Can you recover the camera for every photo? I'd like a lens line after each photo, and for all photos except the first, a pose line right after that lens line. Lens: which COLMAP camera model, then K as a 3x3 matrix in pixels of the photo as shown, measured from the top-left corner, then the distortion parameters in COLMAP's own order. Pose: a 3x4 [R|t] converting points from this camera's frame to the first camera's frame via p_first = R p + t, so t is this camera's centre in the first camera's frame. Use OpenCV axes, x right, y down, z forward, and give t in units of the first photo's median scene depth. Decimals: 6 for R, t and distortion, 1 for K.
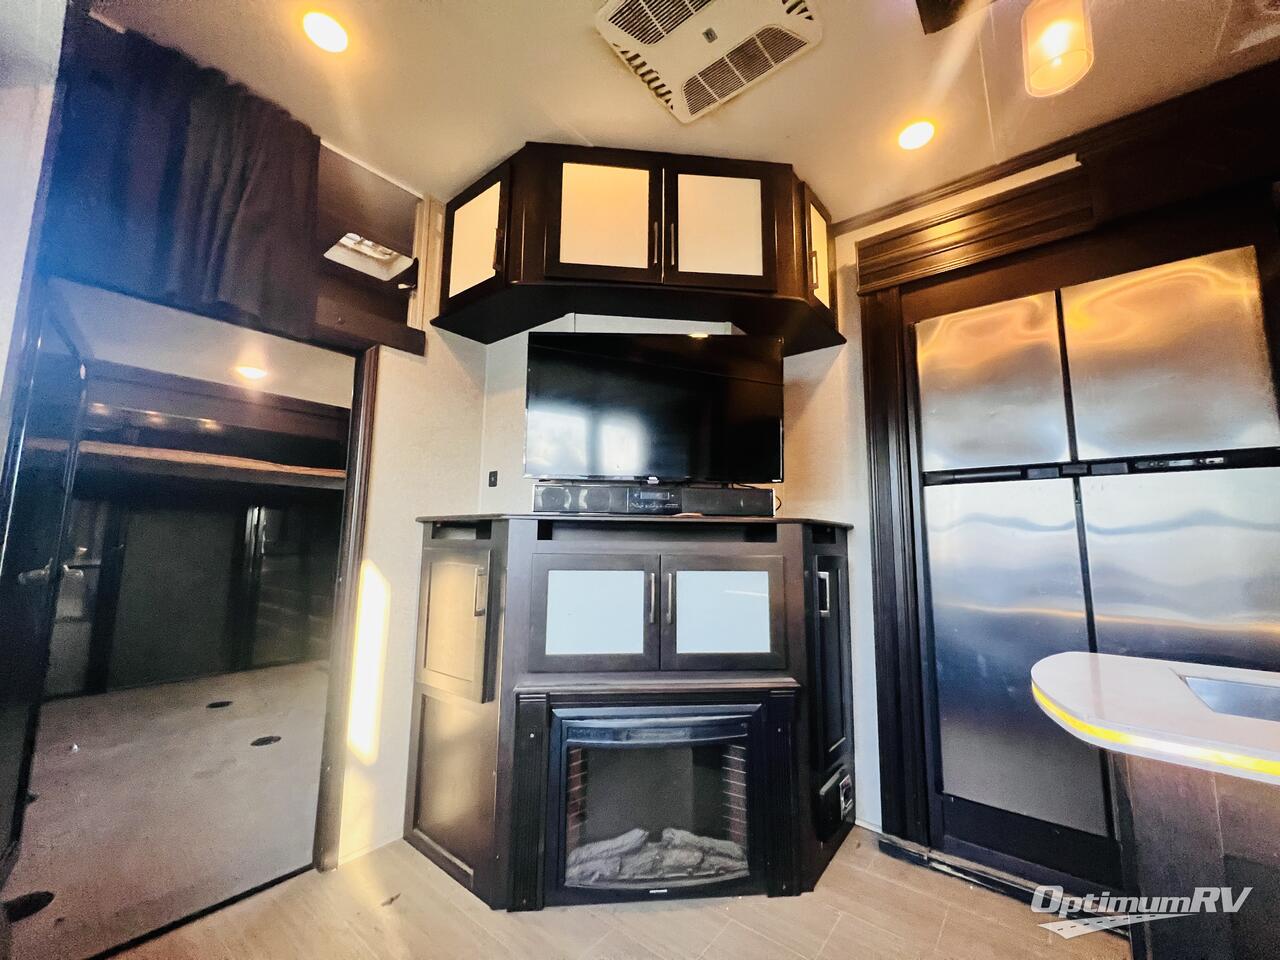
lens RADIAL K [[508.4, 0, 641.5], [0, 508.4, 476.4], [0, 0, 1]] dist [-0.005417, 0.000548]
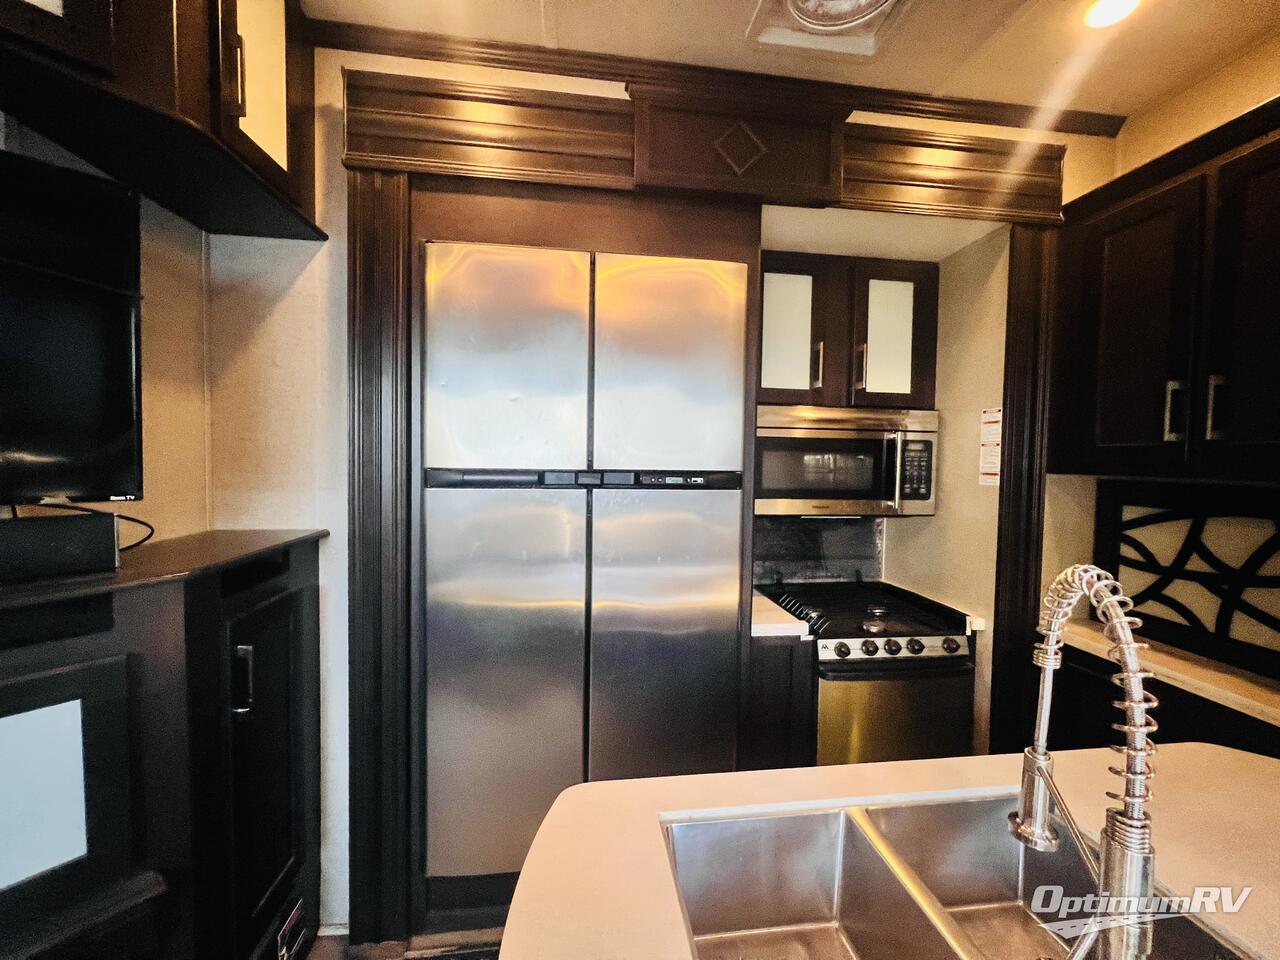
lens RADIAL K [[508.4, 0, 641.5], [0, 508.4, 476.4], [0, 0, 1]] dist [-0.005417, 0.000548]
pose [[0.691366, -0.034722, 0.721670, 0.264984], [-0.102691, 0.983982, 0.145722, -0.136824], [-0.715170, -0.174856, 0.676726, 0.318622]]
